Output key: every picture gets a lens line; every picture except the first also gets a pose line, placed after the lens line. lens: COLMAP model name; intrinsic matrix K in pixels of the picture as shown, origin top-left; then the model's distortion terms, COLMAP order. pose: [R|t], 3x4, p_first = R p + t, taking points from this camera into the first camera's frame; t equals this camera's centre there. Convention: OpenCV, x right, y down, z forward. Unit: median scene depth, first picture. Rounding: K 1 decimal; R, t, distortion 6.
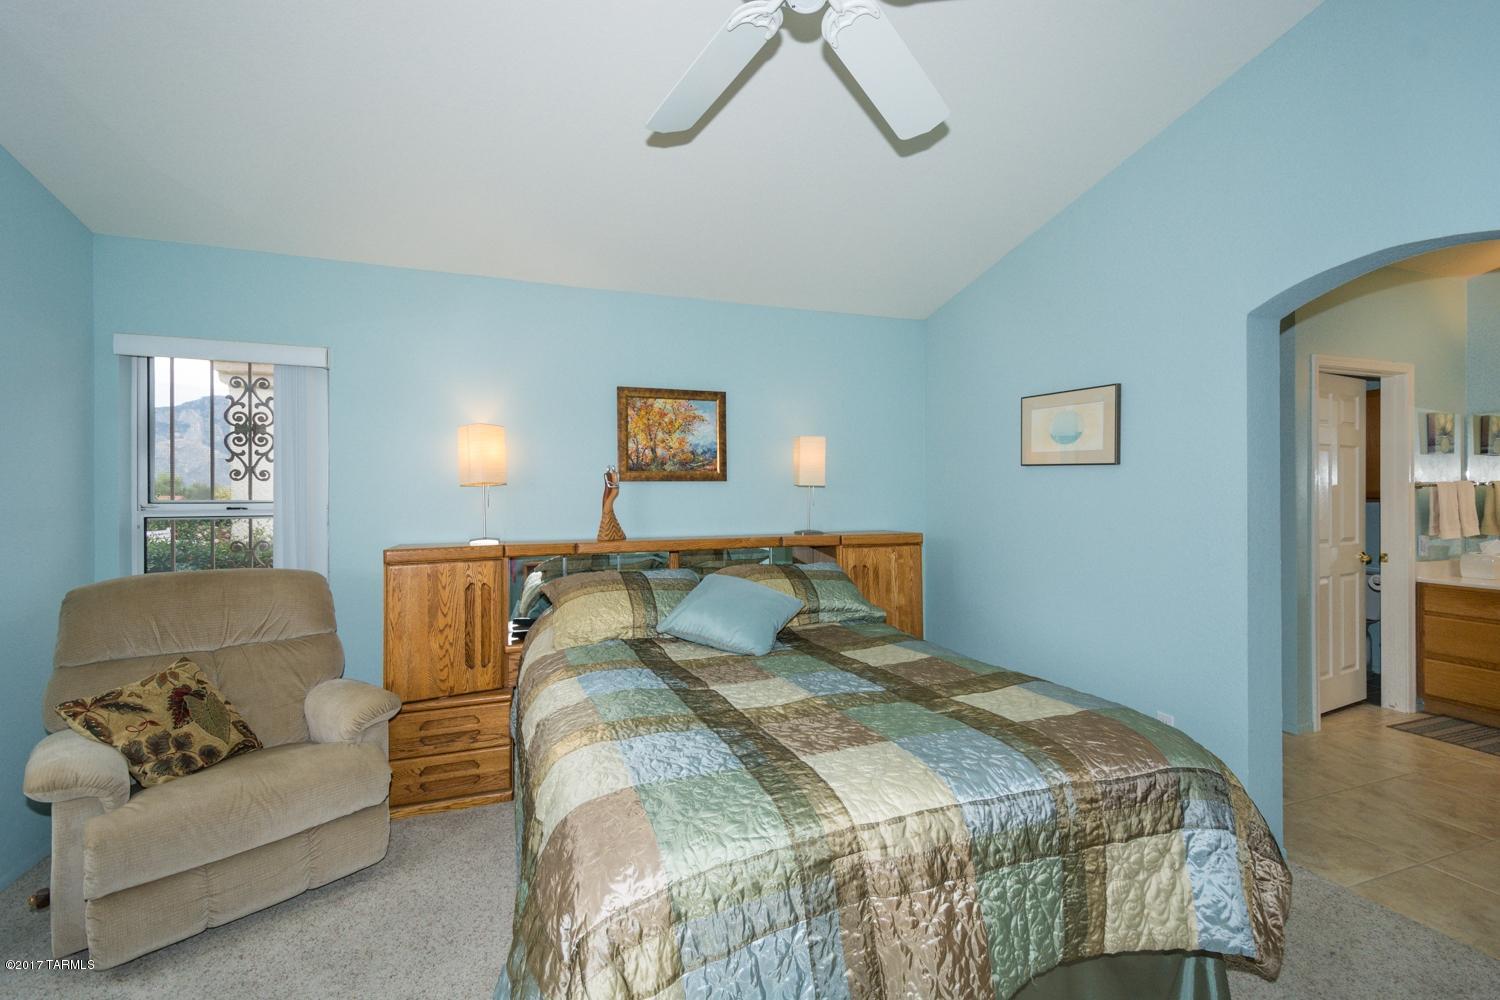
lens RADIAL K [[657.4, 0, 749.9], [0, 657.4, 499.3], [0, 0, 1]] dist [0.007697, -0.000299]
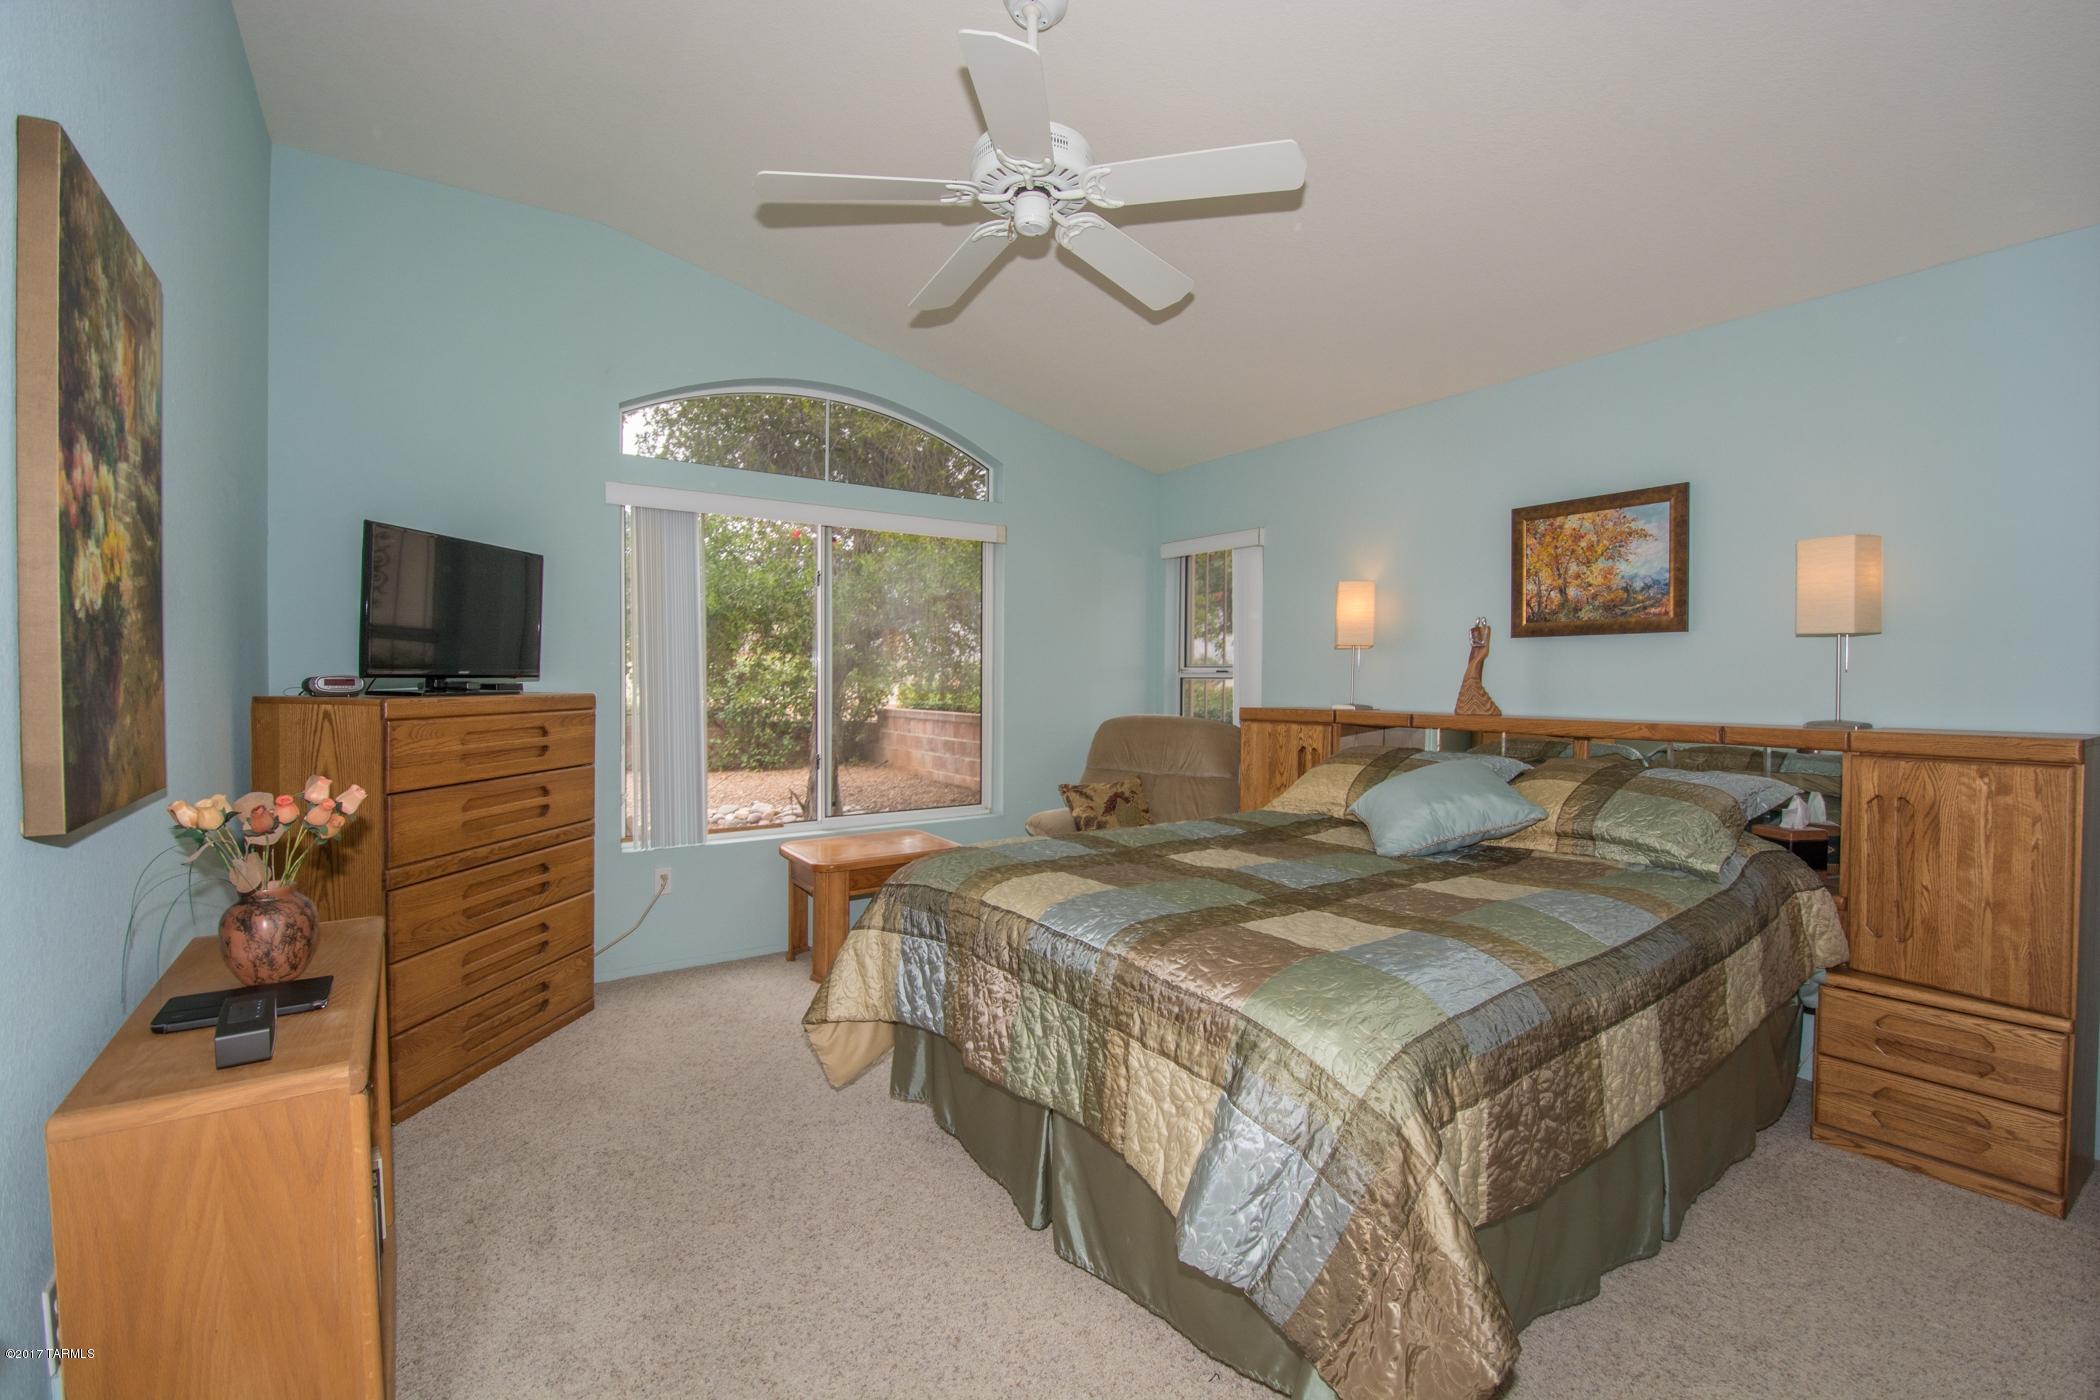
lens RADIAL K [[920.3, 0, 1049.9], [0, 920.3, 699.0], [0, 0, 1]] dist [0.007697, -0.000299]
pose [[0.237769, 0.030207, -0.970852, 0.671170], [-0.011077, 0.999536, 0.028387, 0.017339], [0.971259, 0.004004, 0.237993, 0.244164]]
